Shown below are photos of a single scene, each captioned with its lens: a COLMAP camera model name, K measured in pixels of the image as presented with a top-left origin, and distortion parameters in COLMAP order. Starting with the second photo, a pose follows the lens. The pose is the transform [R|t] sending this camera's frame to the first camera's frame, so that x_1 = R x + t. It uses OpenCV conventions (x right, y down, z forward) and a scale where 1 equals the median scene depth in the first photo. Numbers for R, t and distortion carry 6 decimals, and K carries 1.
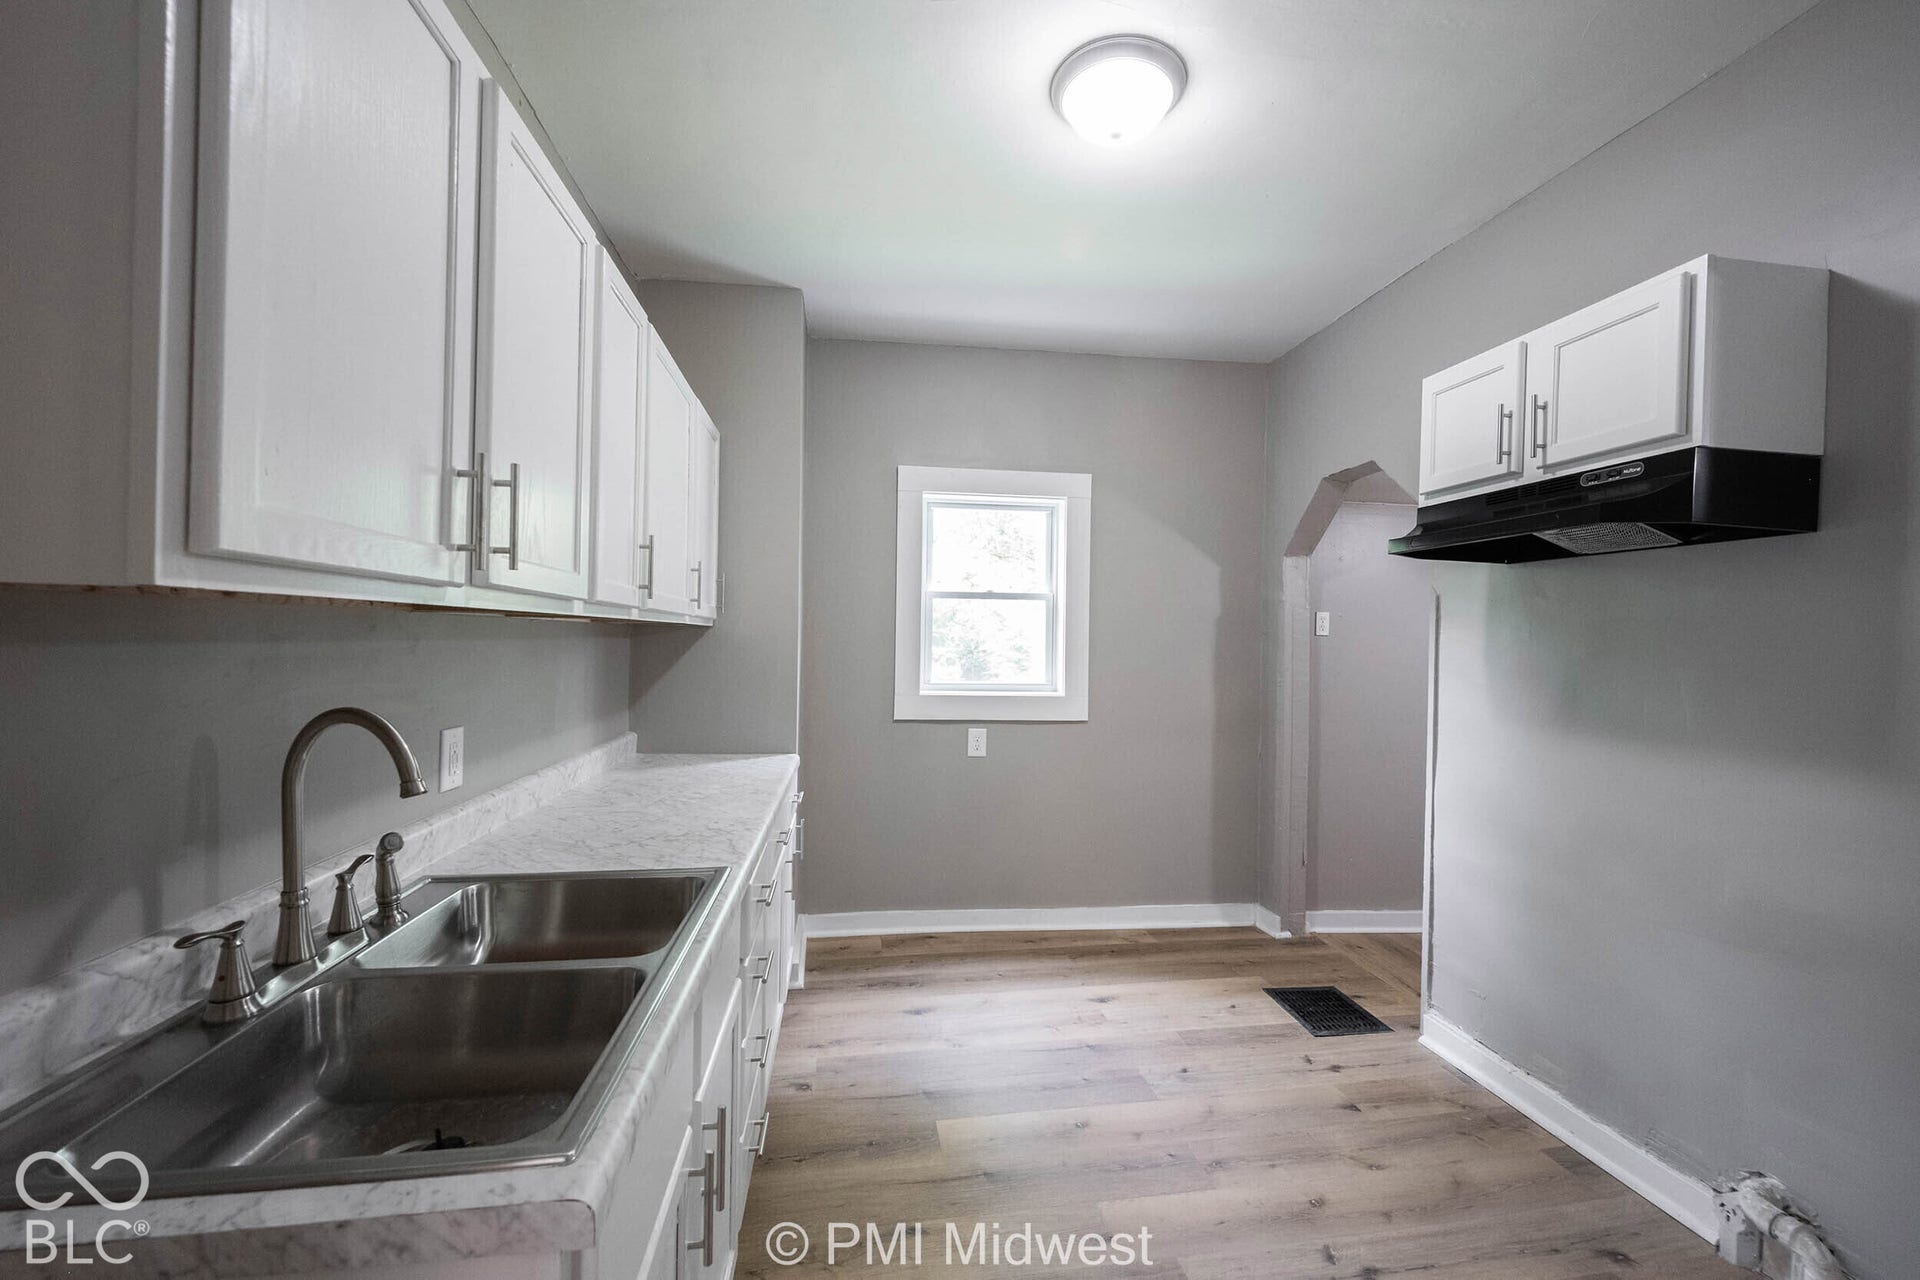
lens RADIAL K [[769.7, 0, 955.5], [0, 769.7, 648.9], [0, 0, 1]] dist [0.001446, 0.000239]
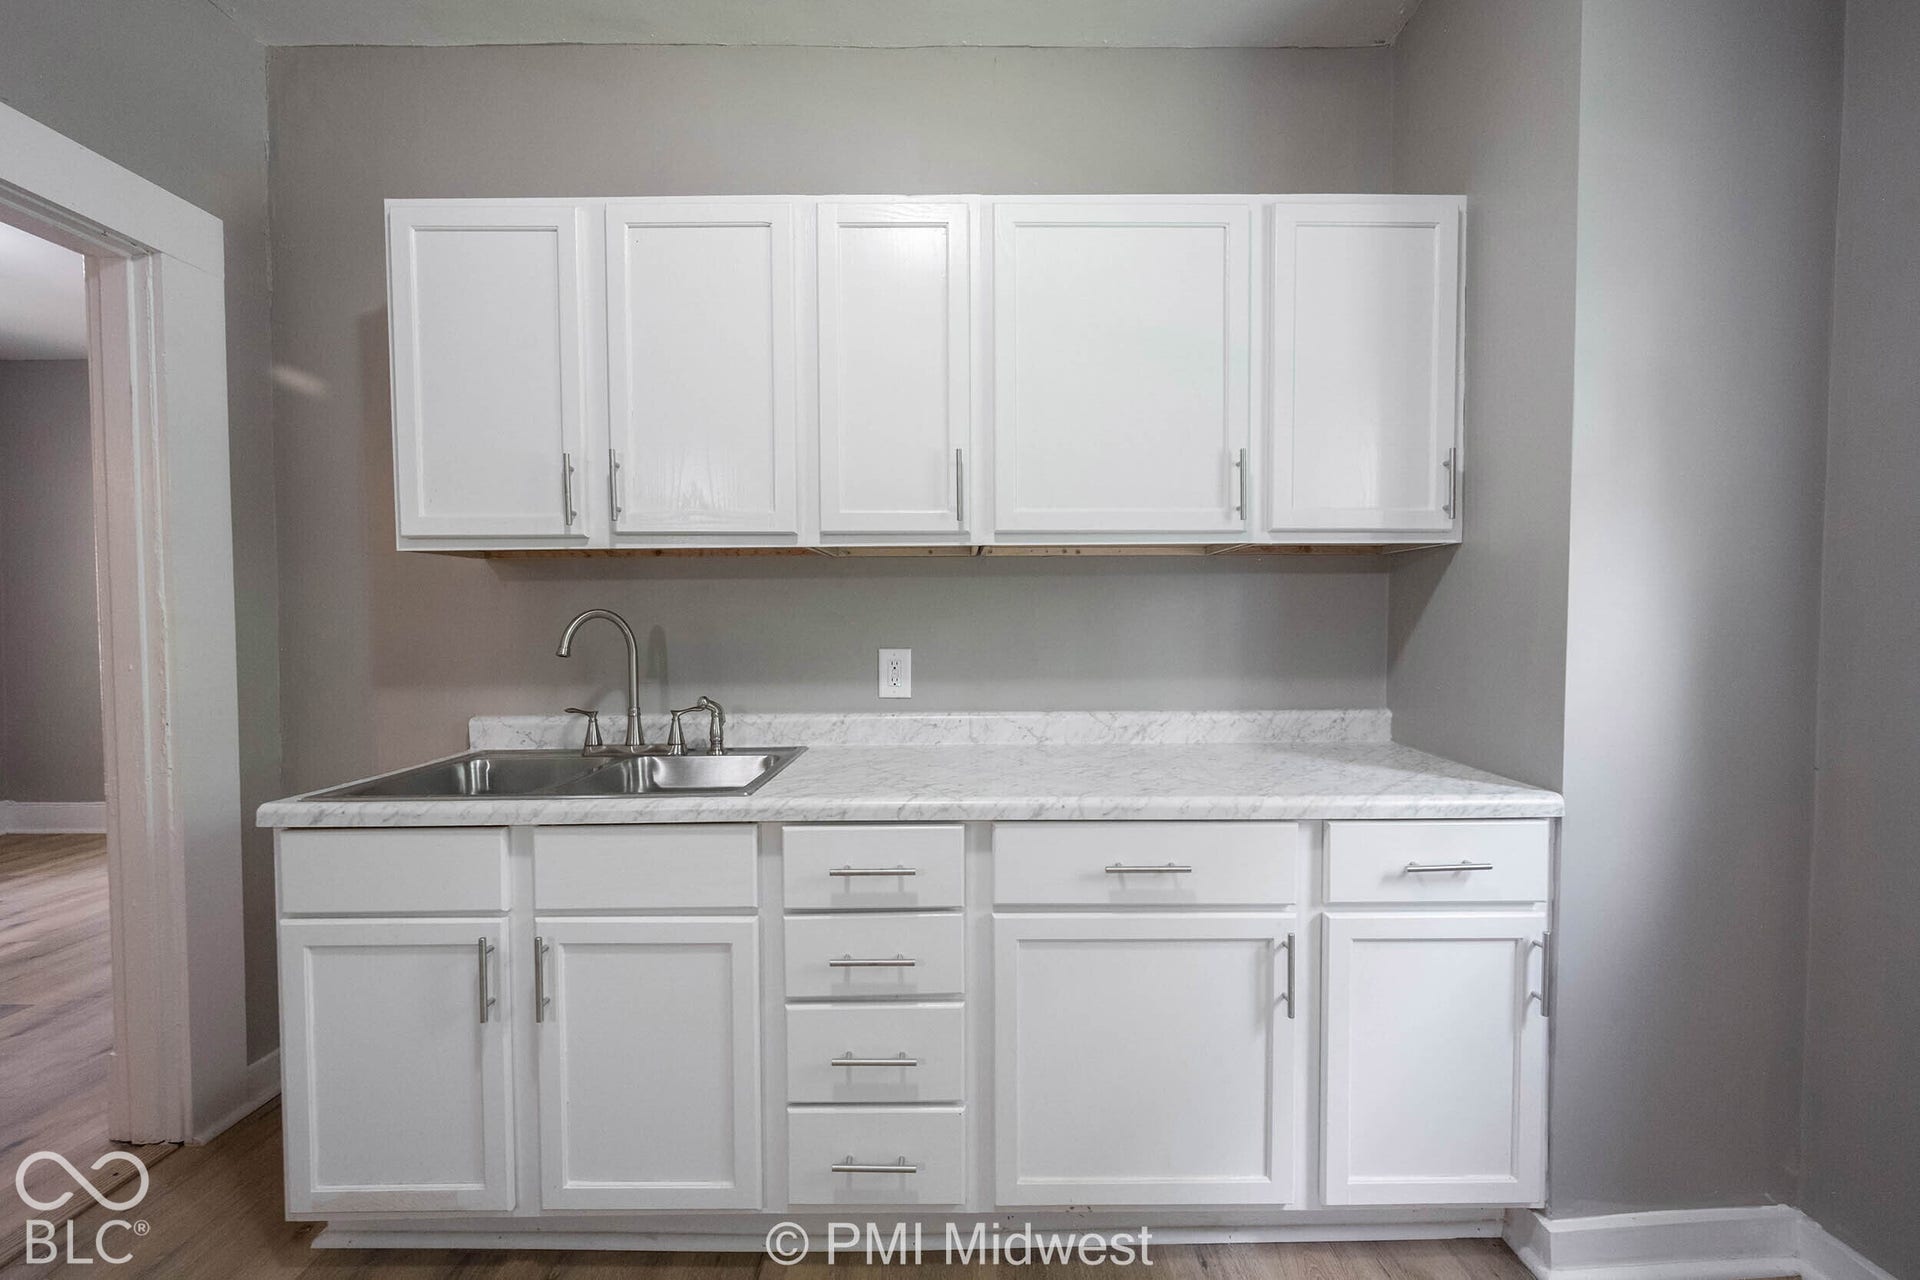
lens RADIAL K [[769.7, 0, 955.5], [0, 769.7, 648.9], [0, 0, 1]] dist [0.001446, 0.000239]
pose [[-0.125507, 0.030936, -0.991610, 0.521675], [-0.011417, 0.999402, 0.032624, 0.059232], [0.992027, 0.015416, -0.125079, 1.168842]]
